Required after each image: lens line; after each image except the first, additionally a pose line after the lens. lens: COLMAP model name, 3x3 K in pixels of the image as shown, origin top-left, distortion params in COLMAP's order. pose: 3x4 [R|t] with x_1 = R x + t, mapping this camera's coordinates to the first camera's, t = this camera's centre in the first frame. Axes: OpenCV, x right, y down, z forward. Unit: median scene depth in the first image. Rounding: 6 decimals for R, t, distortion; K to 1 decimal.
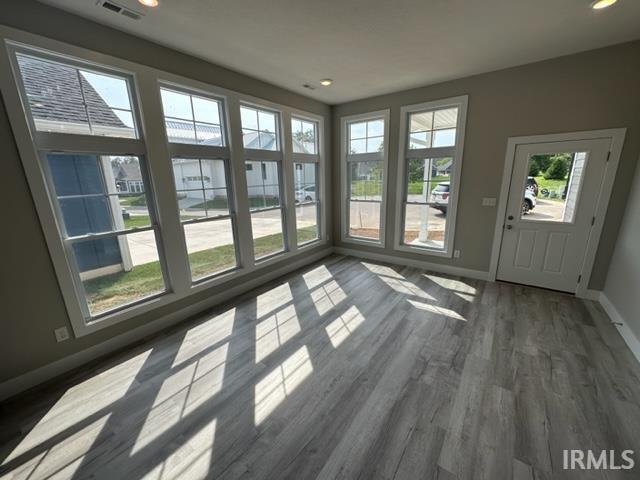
lens RADIAL K [[255.5, 0, 319.8], [0, 255.5, 240.2], [0, 0, 1]] dist [-0.003623, 0.000563]
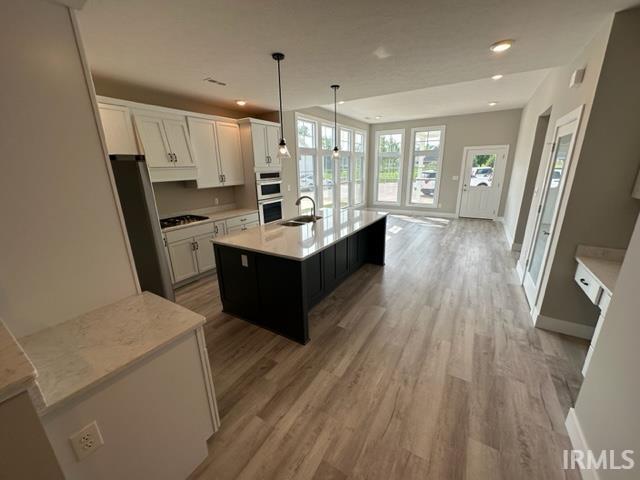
lens RADIAL K [[255.5, 0, 319.8], [0, 255.5, 240.2], [0, 0, 1]] dist [-0.003623, 0.000563]
pose [[0.996503, -0.018814, 0.081406, -0.832063], [0.015944, 0.999233, 0.035765, 0.359386], [-0.082017, -0.034342, 0.996039, -1.345685]]
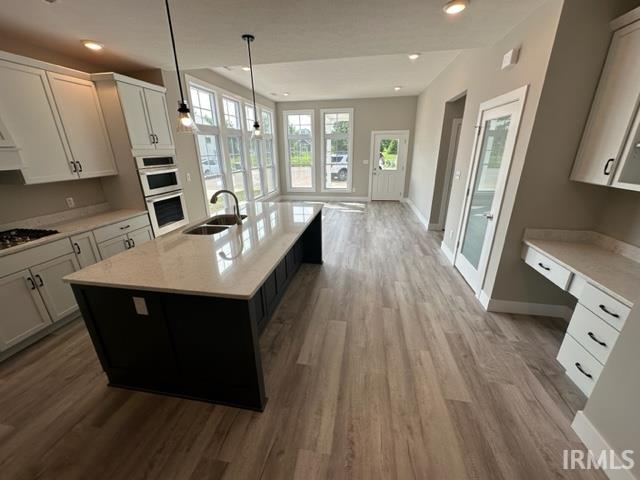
lens RADIAL K [[255.5, 0, 319.8], [0, 255.5, 240.2], [0, 0, 1]] dist [-0.003623, 0.000563]
pose [[0.895994, -0.137153, 0.422354, -0.898126], [0.098571, 0.988808, 0.111989, 0.294056], [-0.432987, -0.058710, 0.899486, -1.048279]]
